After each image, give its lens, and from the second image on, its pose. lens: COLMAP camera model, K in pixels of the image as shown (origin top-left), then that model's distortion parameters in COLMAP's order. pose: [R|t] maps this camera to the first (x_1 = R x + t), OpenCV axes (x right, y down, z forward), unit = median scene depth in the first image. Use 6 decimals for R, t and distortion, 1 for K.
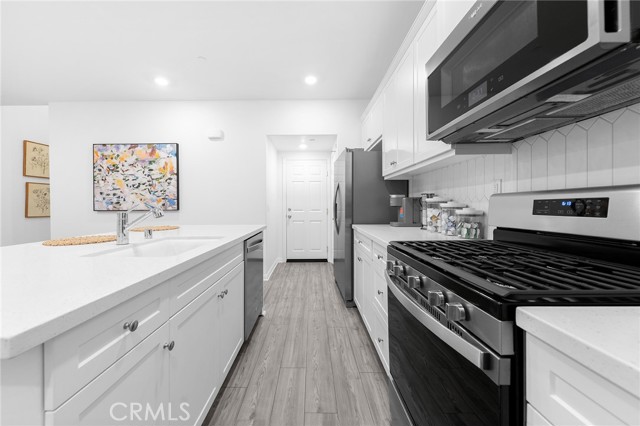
lens RADIAL K [[221.6, 0, 318.3], [0, 221.6, 202.1], [0, 0, 1]] dist [0.013539, -0.002390]
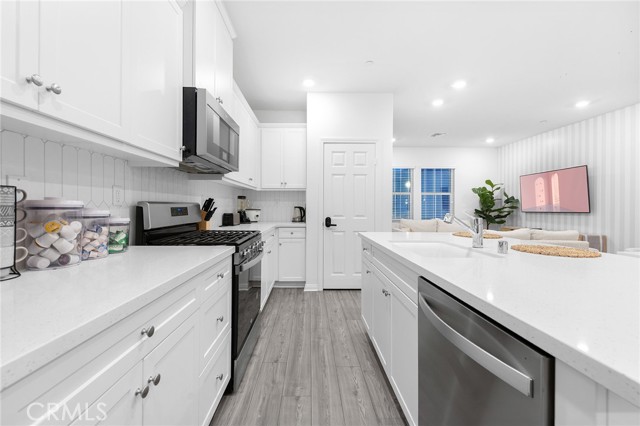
lens RADIAL K [[259.4, 0, 320.0], [0, 259.4, 205.9], [0, 0, 1]] dist [0.013575, -0.002755]
pose [[-0.999938, -0.002150, -0.010891, -0.034099], [-0.002009, 0.999914, -0.012954, 0.000906], [0.010917, -0.012931, -0.999857, 0.897596]]
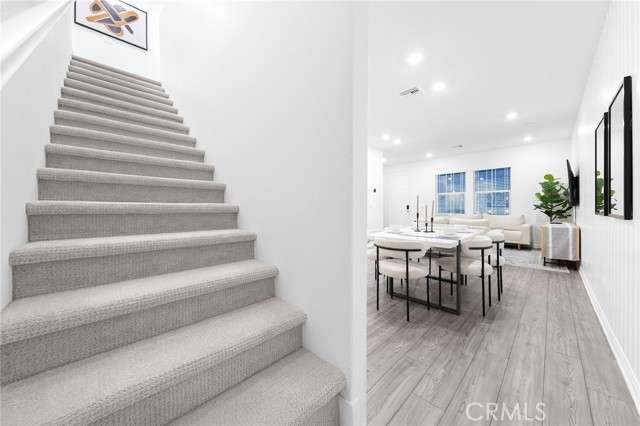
lens RADIAL K [[221.6, 0, 306.6], [0, 221.6, 207.3], [0, 0, 1]] dist [0.013539, -0.002390]
pose [[-0.665139, 0.006818, 0.746689, -1.419406], [-0.002469, 0.999933, -0.011330, 0.040758], [-0.746716, -0.009380, -0.665077, 1.372809]]
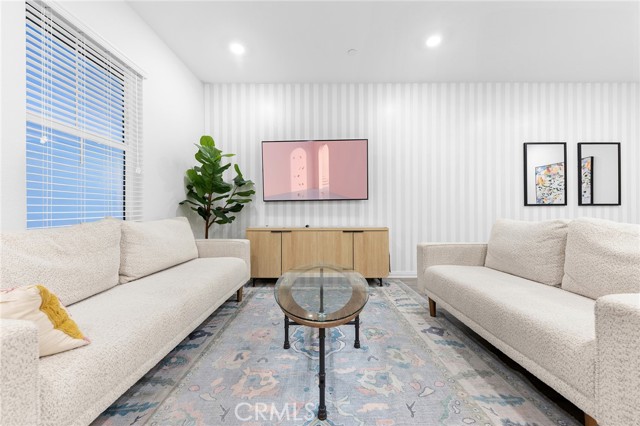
lens RADIAL K [[232.0, 0, 318.9], [0, 232.0, 210.4], [0, 0, 1]] dist [0.011724, -0.002572]
pose [[-0.012824, -0.000653, -0.999918, -0.485321], [0.017038, 0.999854, -0.000871, 0.059888], [0.999773, -0.017047, -0.012811, -0.667672]]
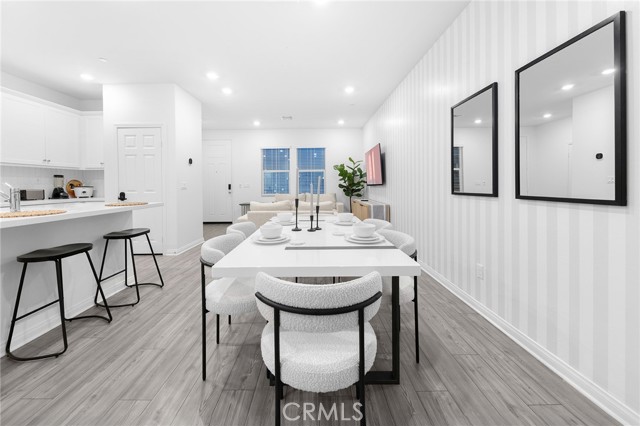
lens RADIAL K [[241.5, 0, 310.6], [0, 241.5, 185.3], [0, 0, 1]] dist [0.001529, -0.001036]
pose [[-0.999683, 0.013290, 0.021361, -1.063027], [0.013076, 0.999863, -0.010151, 0.026238], [-0.021493, -0.009868, -0.999720, 0.965382]]
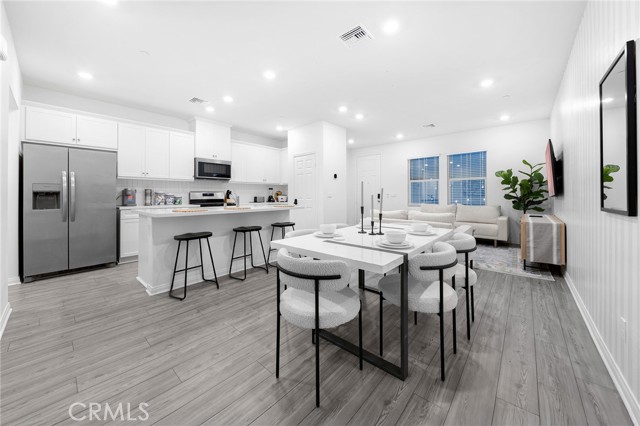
lens RADIAL K [[232.0, 0, 311.6], [0, 232.0, 194.4], [0, 0, 1]] dist [0.011724, -0.002572]
pose [[-0.731215, 0.008307, 0.682096, -1.385831], [-0.002572, 0.999885, -0.014934, 0.026767], [-0.682142, -0.012674, -0.731110, 0.981470]]
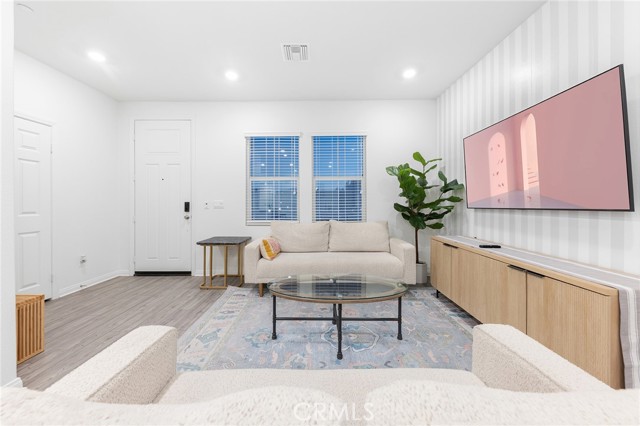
lens RADIAL K [[235.0, 0, 317.2], [0, 235.0, 203.7], [0, 0, 1]] dist [-0.007203, 0.000709]
pose [[-0.999753, 0.005602, 0.021512, -0.943064], [0.005463, 0.999964, -0.006528, 0.003752], [-0.021548, -0.006409, -0.999747, -0.060440]]
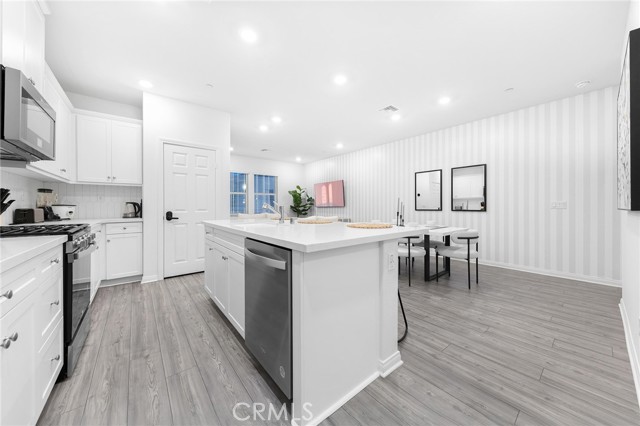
lens RADIAL K [[221.6, 0, 318.6], [0, 221.6, 206.7], [0, 0, 1]] dist [0.013539, -0.002390]
pose [[-0.792246, 0.005432, -0.610178, 0.002575], [0.009856, 0.999944, -0.003895, 0.023631], [0.610122, -0.009100, -0.792255, 1.045840]]
